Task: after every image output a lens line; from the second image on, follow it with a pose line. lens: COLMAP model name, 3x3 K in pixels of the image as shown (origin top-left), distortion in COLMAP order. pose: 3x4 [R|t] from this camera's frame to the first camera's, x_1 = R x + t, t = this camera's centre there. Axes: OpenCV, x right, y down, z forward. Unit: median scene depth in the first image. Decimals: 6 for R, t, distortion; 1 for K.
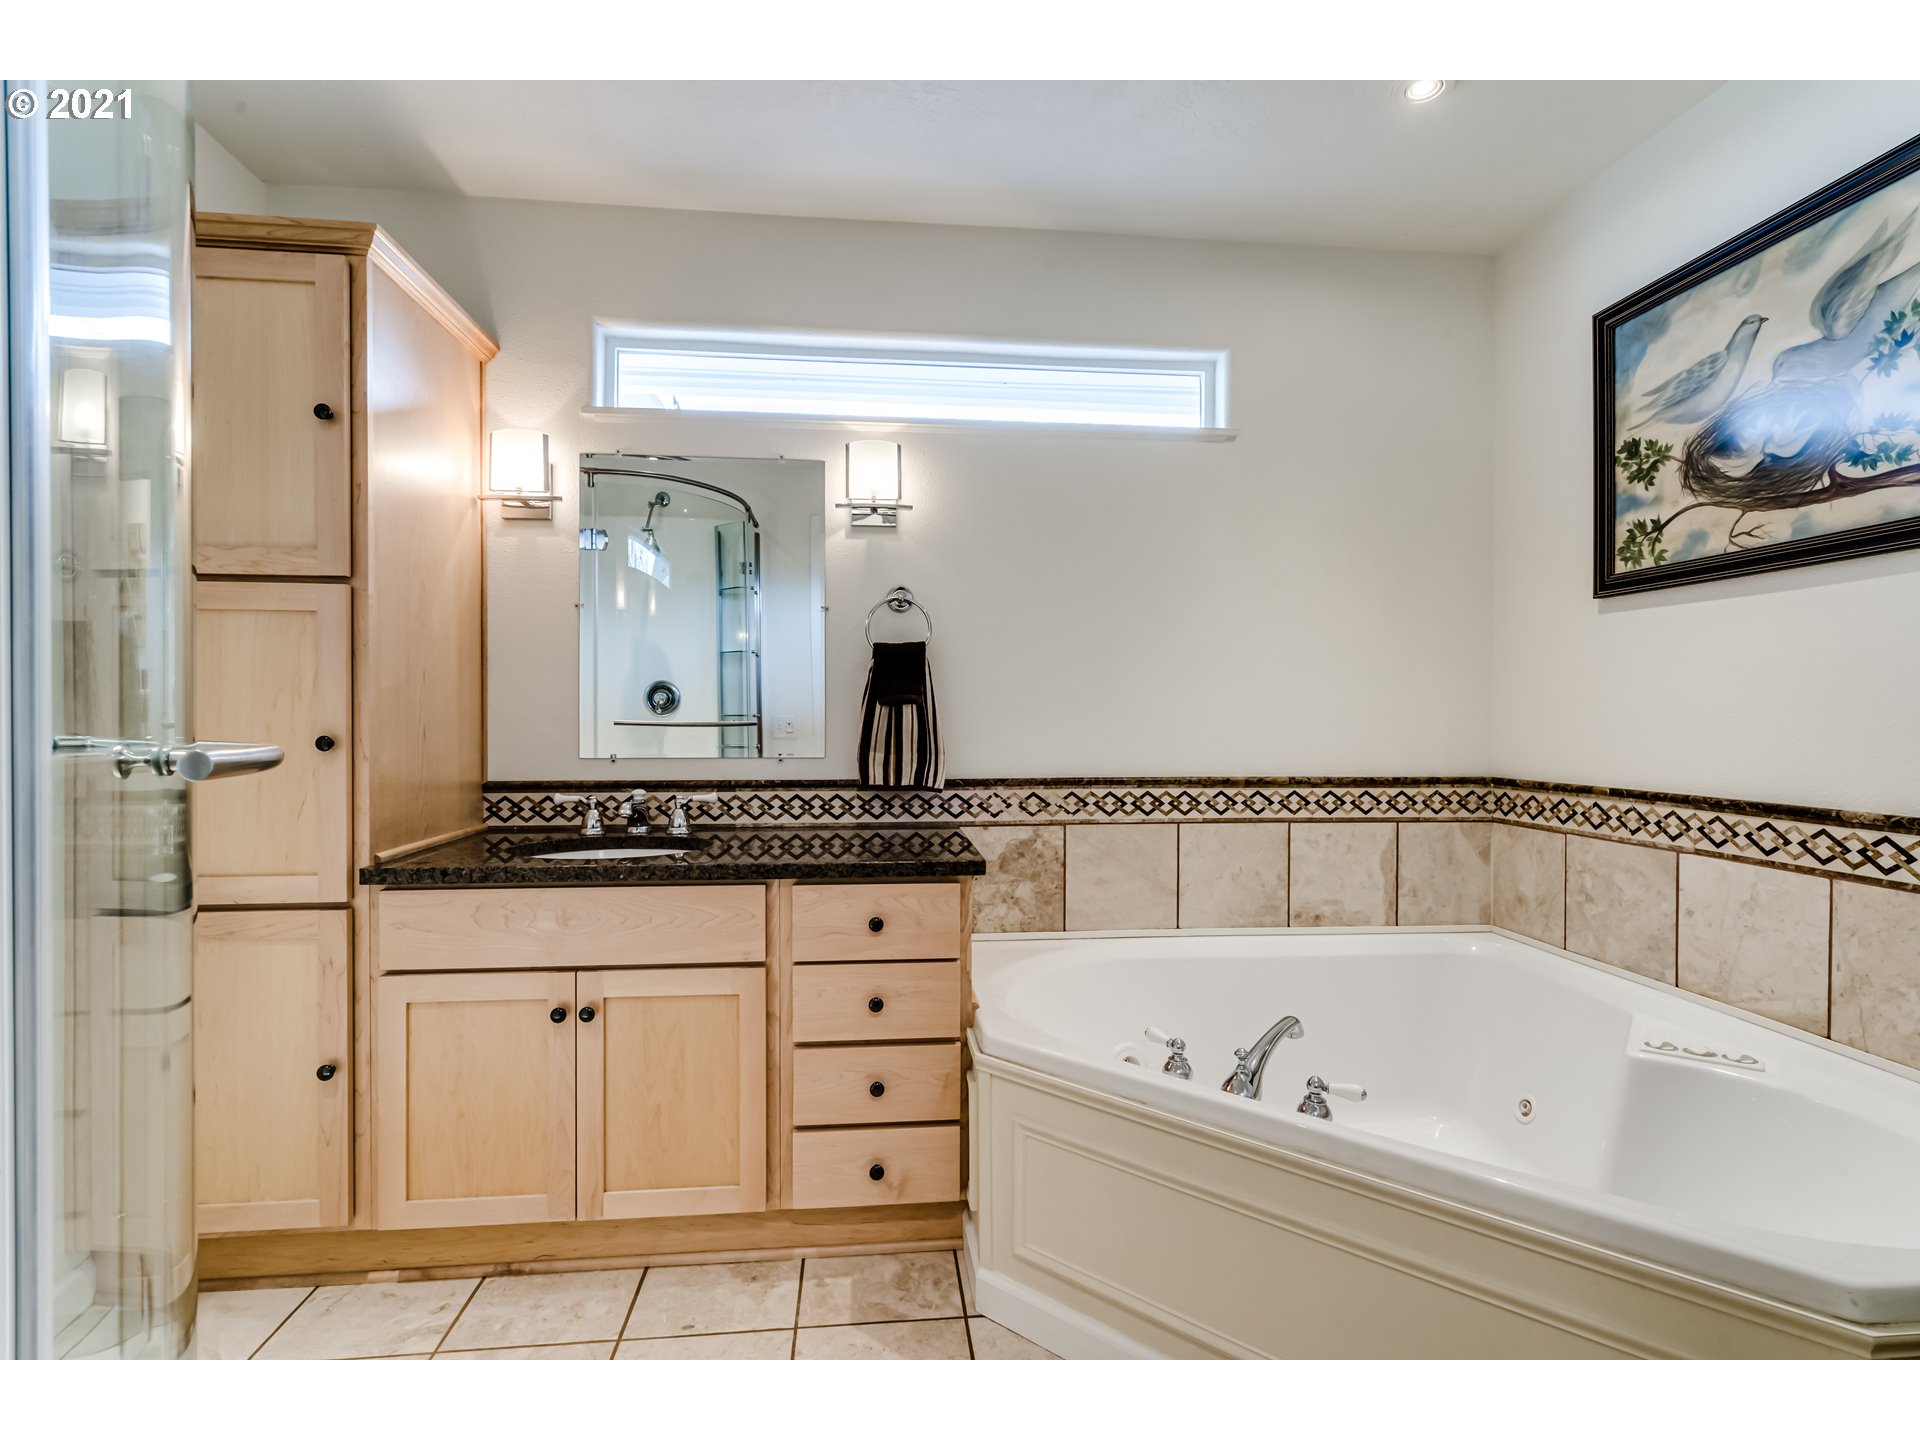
lens RADIAL K [[856.6, 0, 953.8], [0, 856.6, 718.6], [0, 0, 1]] dist [-0.000567, -0.000263]
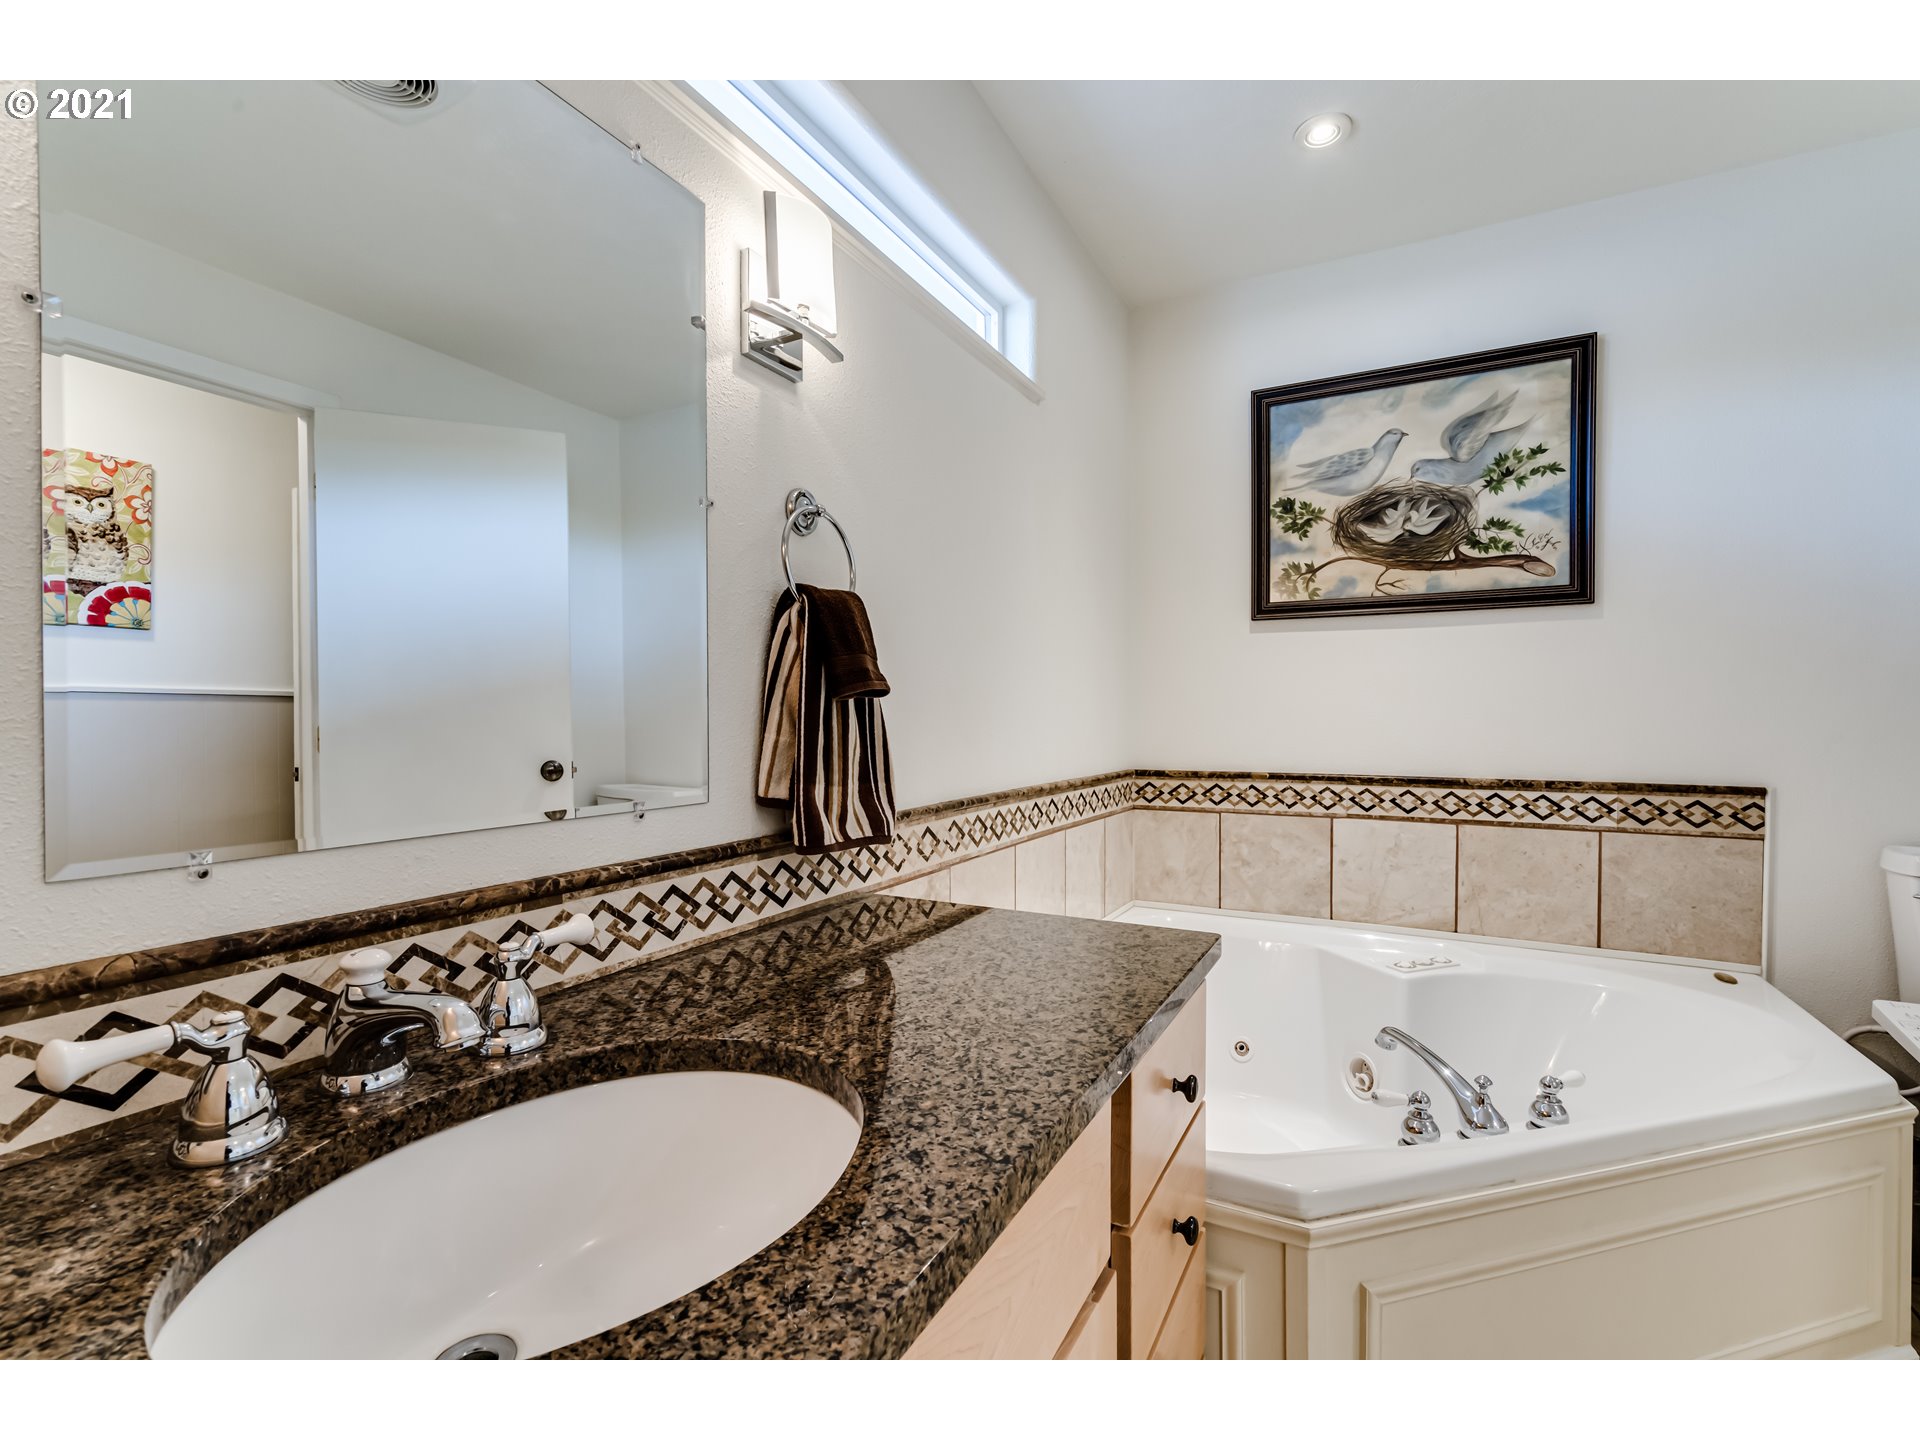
lens RADIAL K [[856.6, 0, 955.2], [0, 856.6, 721.1], [0, 0, 1]] dist [-0.000567, -0.000263]
pose [[0.569555, -0.007365, 0.821920, -0.555932], [0.005265, 0.999972, 0.005312, -0.003717], [-0.821936, 0.001302, 0.569578, 0.700044]]
